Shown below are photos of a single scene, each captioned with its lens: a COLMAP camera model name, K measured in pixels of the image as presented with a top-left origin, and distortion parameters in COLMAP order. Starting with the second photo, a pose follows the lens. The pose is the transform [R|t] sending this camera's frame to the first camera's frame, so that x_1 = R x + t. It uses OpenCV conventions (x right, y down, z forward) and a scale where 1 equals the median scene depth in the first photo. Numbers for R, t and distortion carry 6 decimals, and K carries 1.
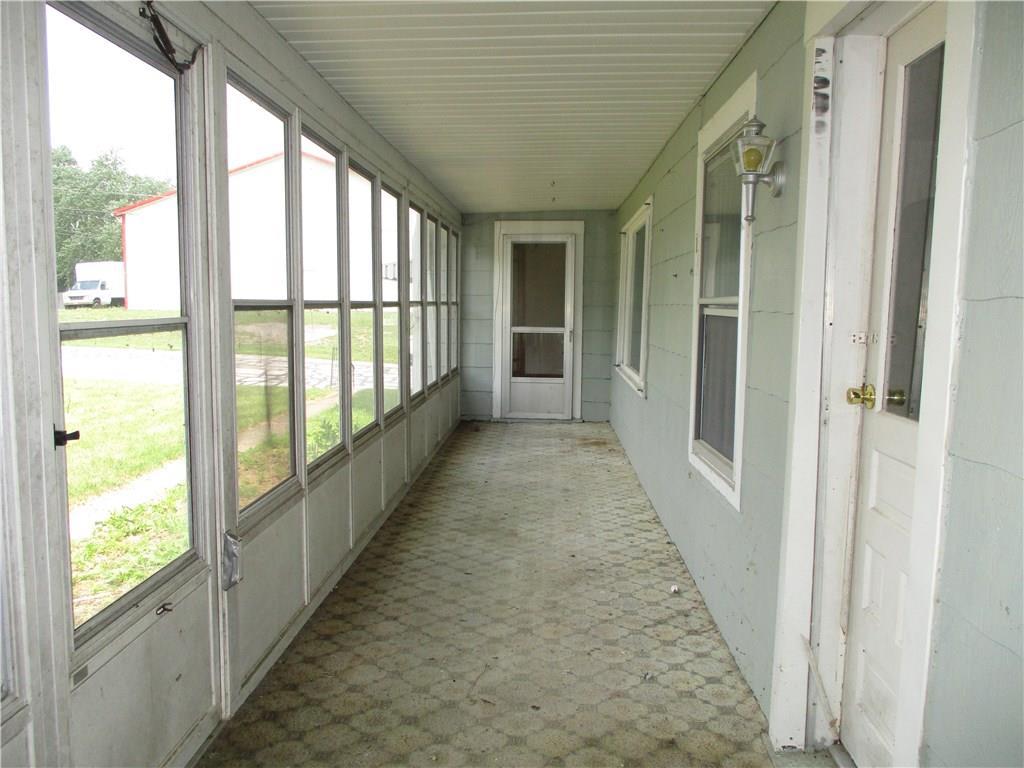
lens RADIAL K [[786.4, 0, 512.0], [0, 786.4, 384.0], [0, 0, 1]] dist [-0.051893, -0.001562]
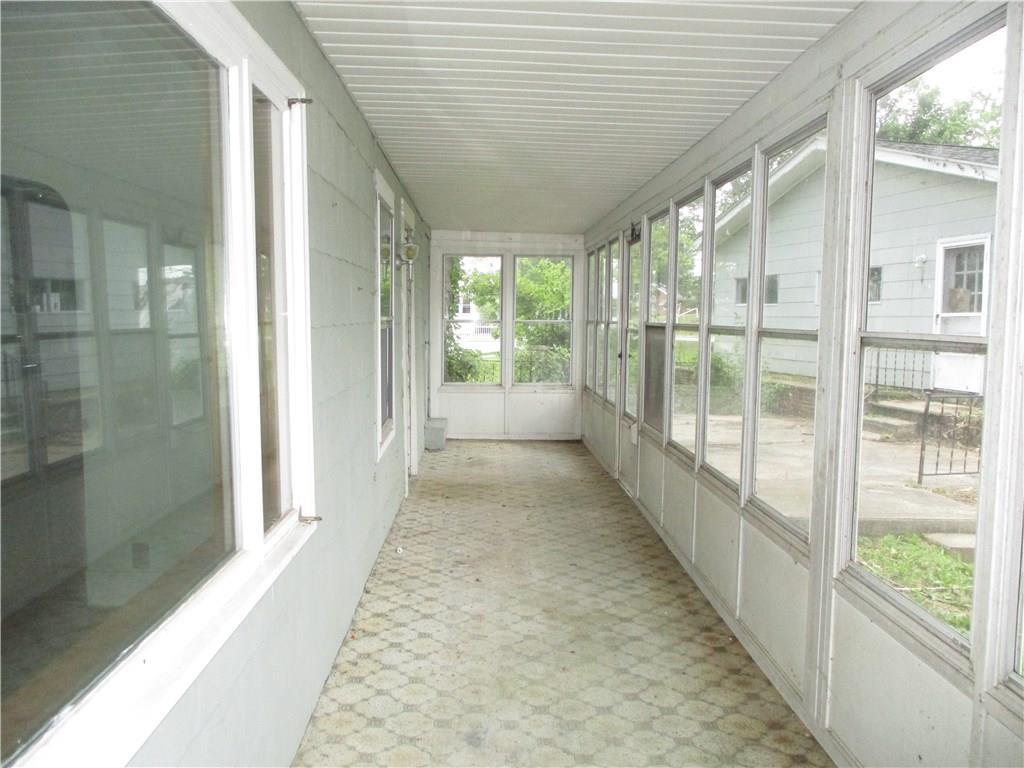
lens RADIAL K [[786.4, 0, 512.0], [0, 786.4, 384.0], [0, 0, 1]] dist [-0.051893, -0.001562]
pose [[-0.996652, -0.011517, -0.080944, 0.115950], [-0.026634, 0.981759, 0.188253, -0.205233], [0.077299, 0.189779, -0.978779, 1.892647]]
